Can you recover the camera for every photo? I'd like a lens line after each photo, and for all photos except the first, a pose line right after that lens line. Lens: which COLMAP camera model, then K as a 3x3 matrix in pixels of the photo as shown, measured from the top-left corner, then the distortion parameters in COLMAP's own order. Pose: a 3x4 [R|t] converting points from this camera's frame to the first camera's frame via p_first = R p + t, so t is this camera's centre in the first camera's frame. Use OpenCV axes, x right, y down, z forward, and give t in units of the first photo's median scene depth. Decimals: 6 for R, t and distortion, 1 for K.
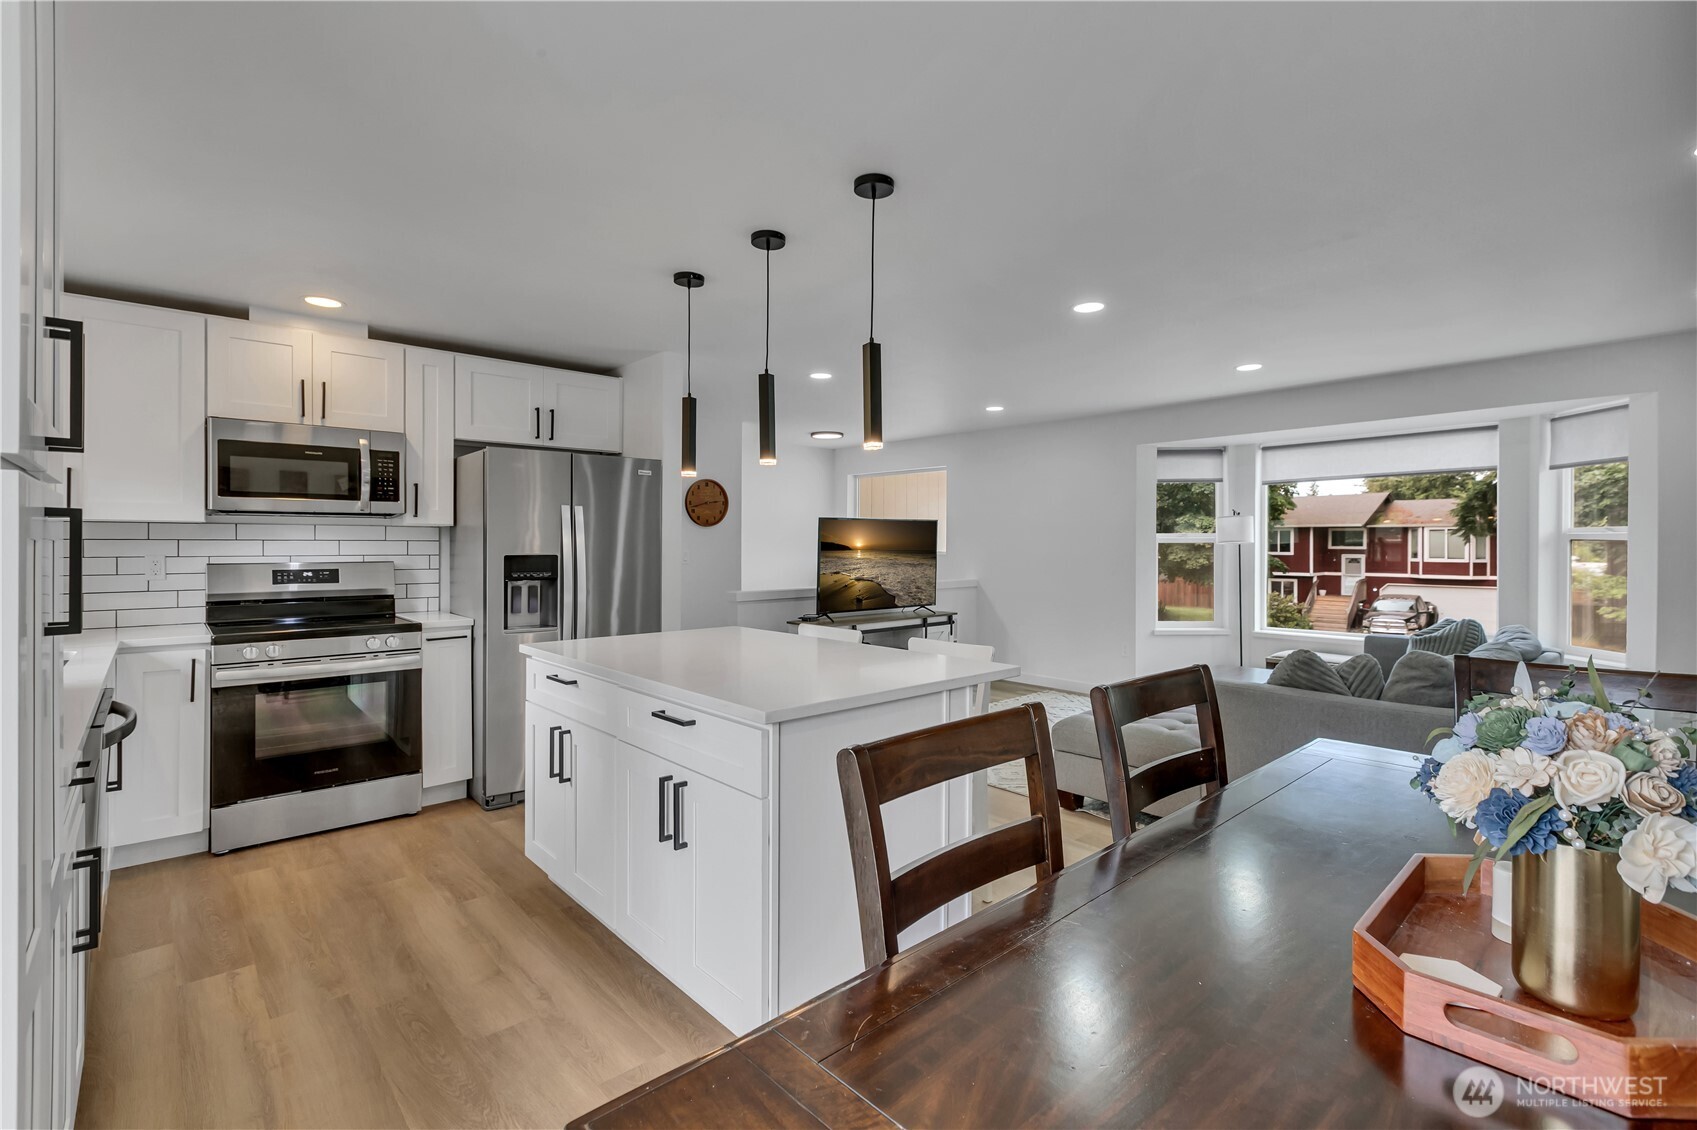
lens RADIAL K [[769.8, 0, 859.2], [0, 769.8, 534.9], [0, 0, 1]] dist [0.003027, -0.000906]
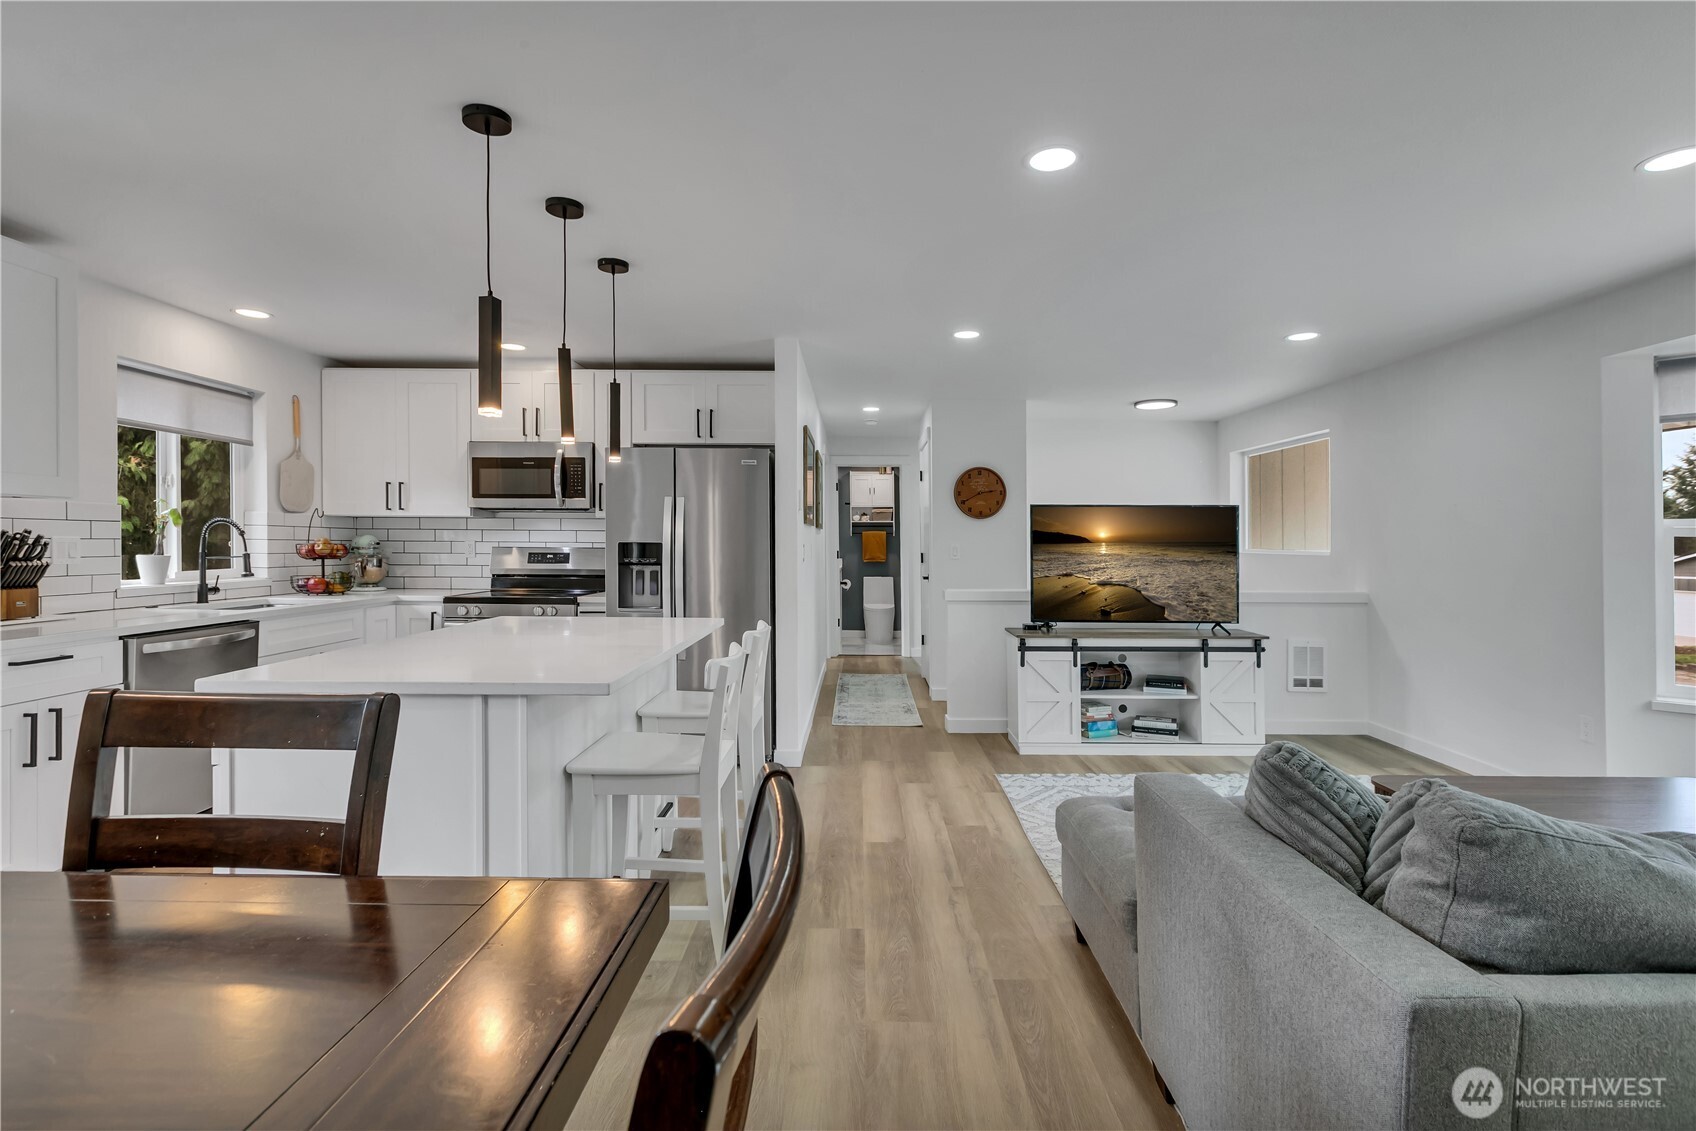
lens RADIAL K [[780.8, 0, 853.8], [0, 780.8, 554.5], [0, 0, 1]] dist [0.002847, -0.002140]
pose [[0.732964, 0.015915, -0.680081, 0.569473], [0.000237, 0.999720, 0.023650, 0.016641], [0.680267, -0.017496, 0.732755, 0.382195]]
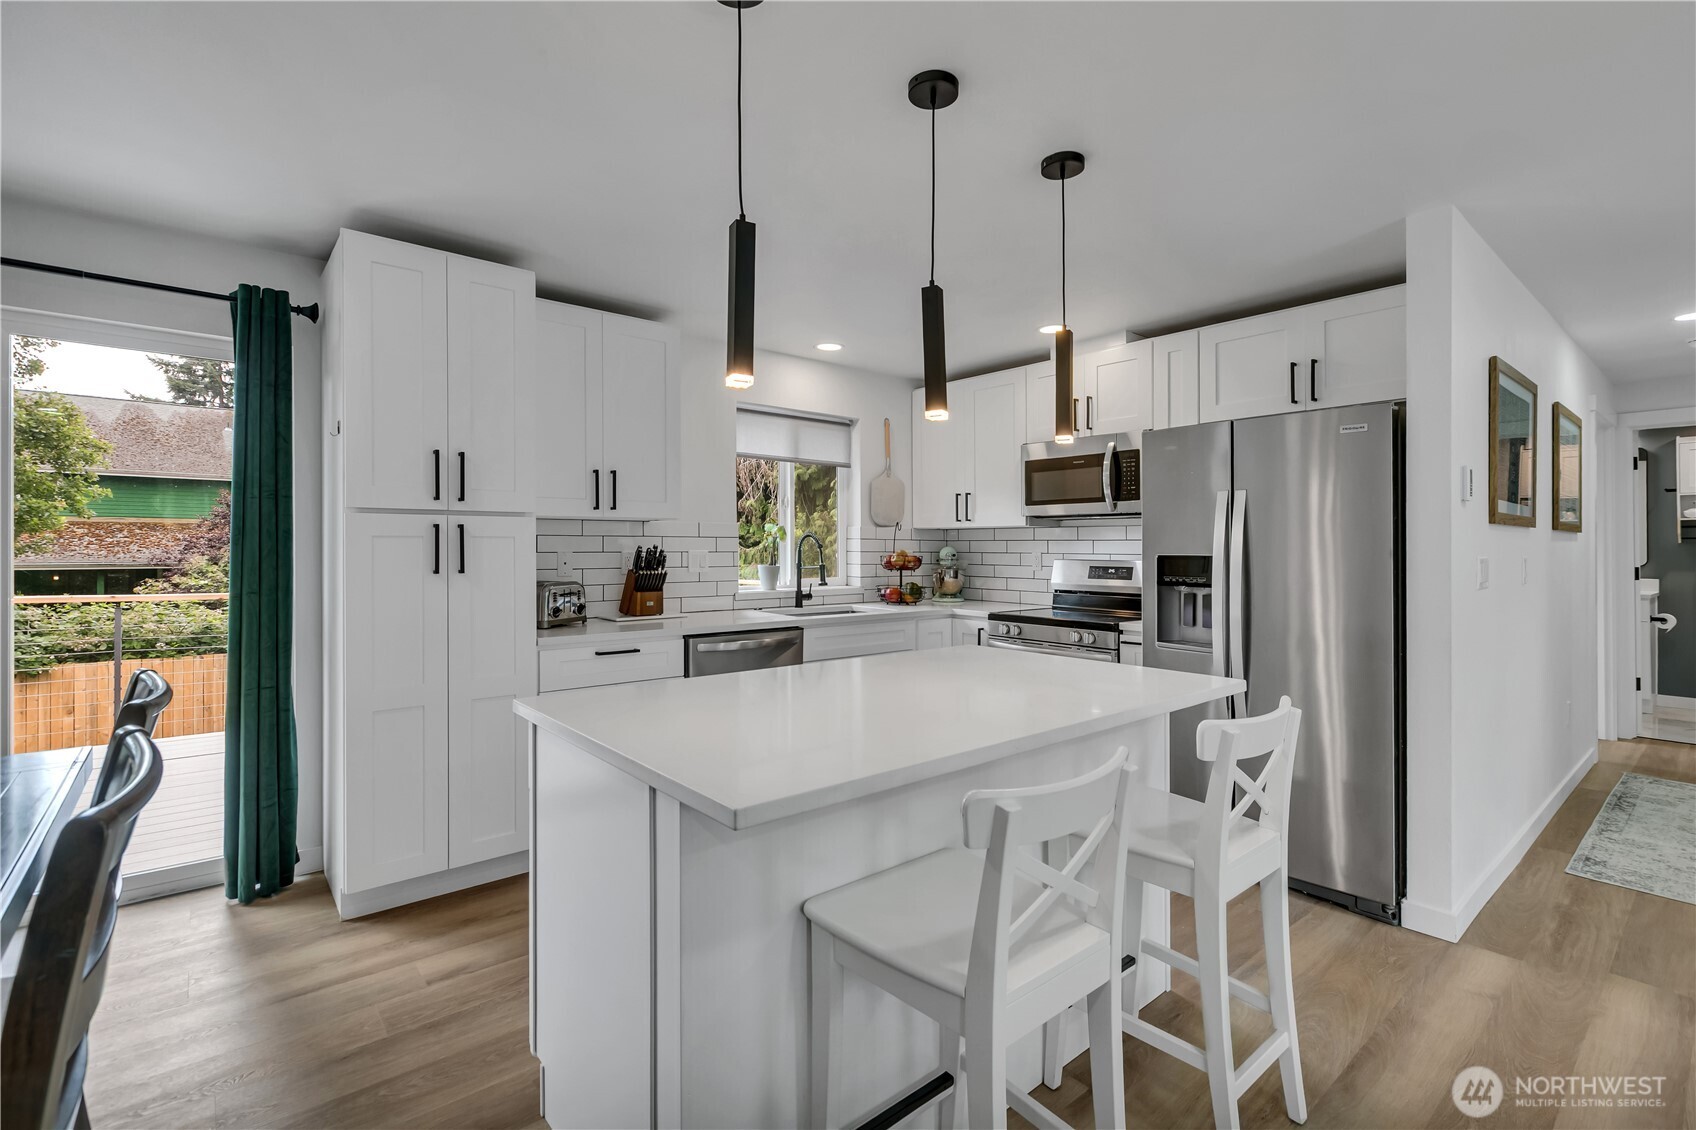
lens RADIAL K [[769.4, 0, 866.4], [0, 769.4, 554.0], [0, 0, 1]] dist [0.003027, -0.000906]
pose [[-0.027383, 0.008032, -0.999593, 0.402117], [0.007615, 0.999940, 0.007826, 0.015676], [0.999596, -0.007397, -0.027443, 0.683873]]
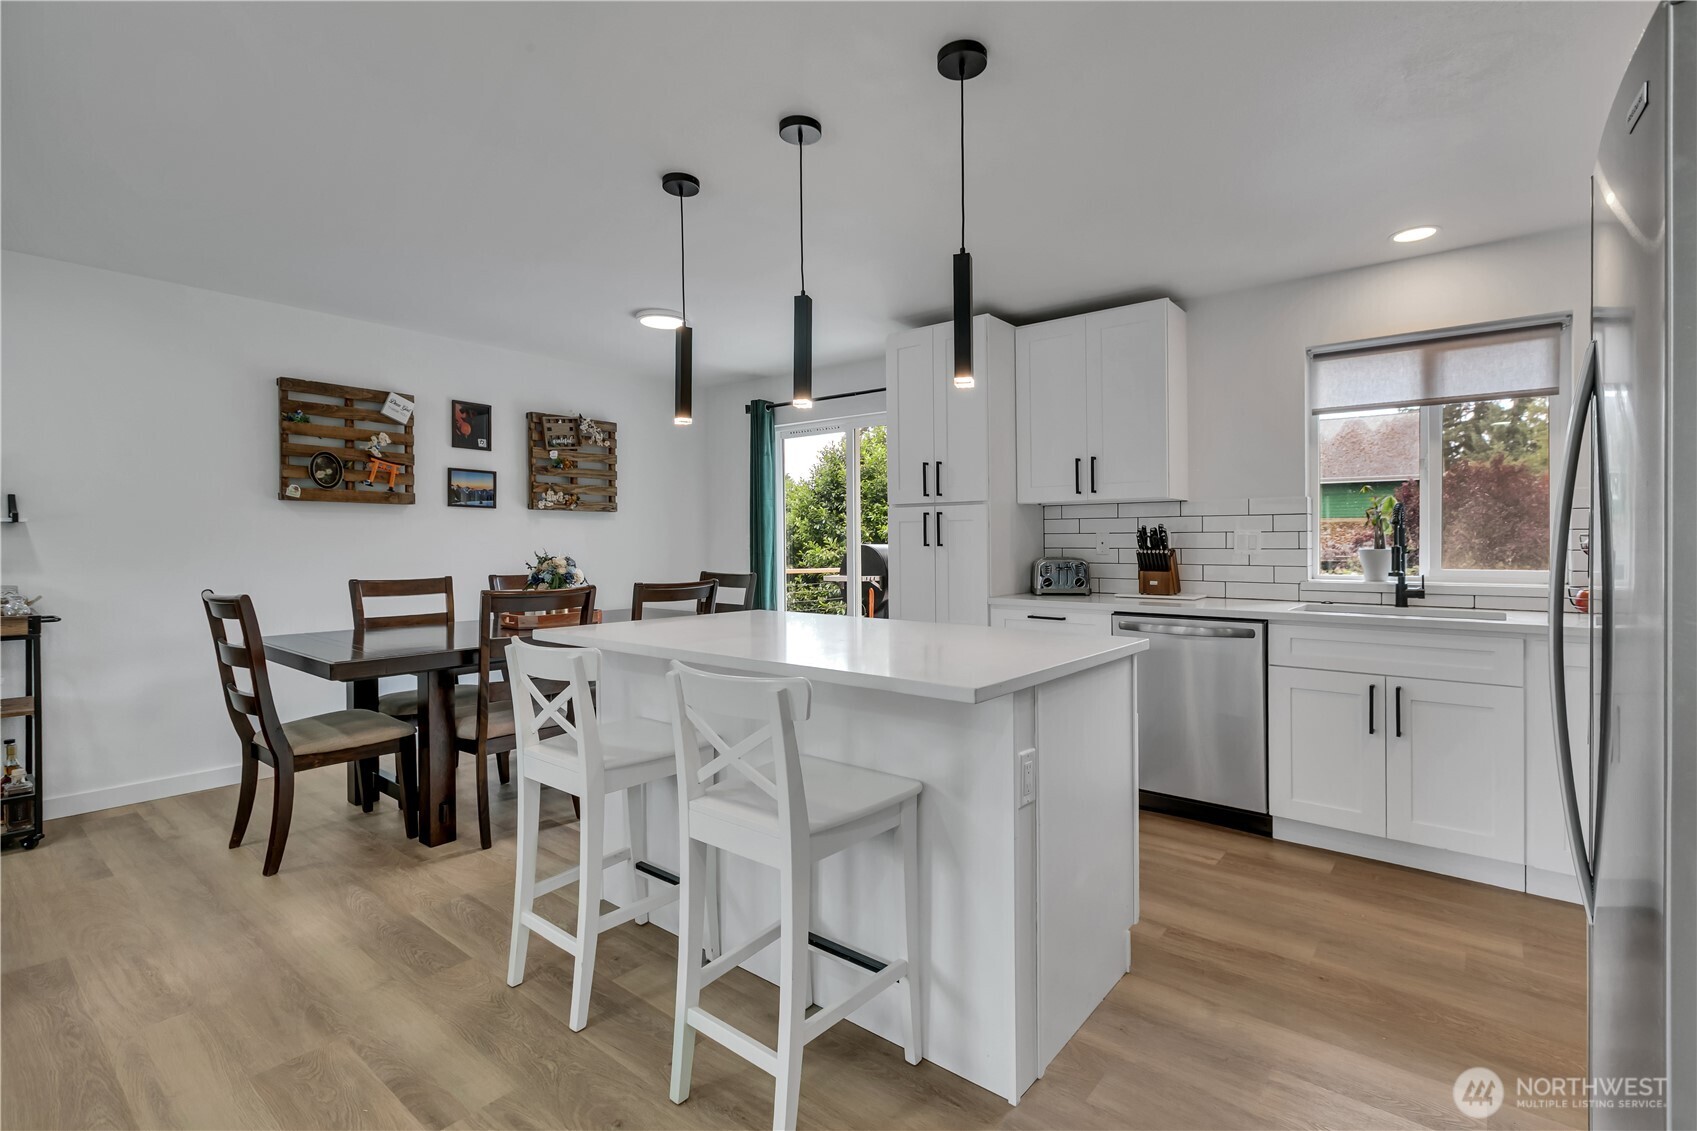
lens RADIAL K [[781.3, 0, 852.7], [0, 781.3, 561.0], [0, 0, 1]] dist [0.002847, -0.002140]
pose [[-0.988733, 0.002543, -0.149669, -0.027488], [0.000743, 0.999927, 0.012080, 0.043131], [0.149689, 0.011833, -0.988662, 1.303590]]
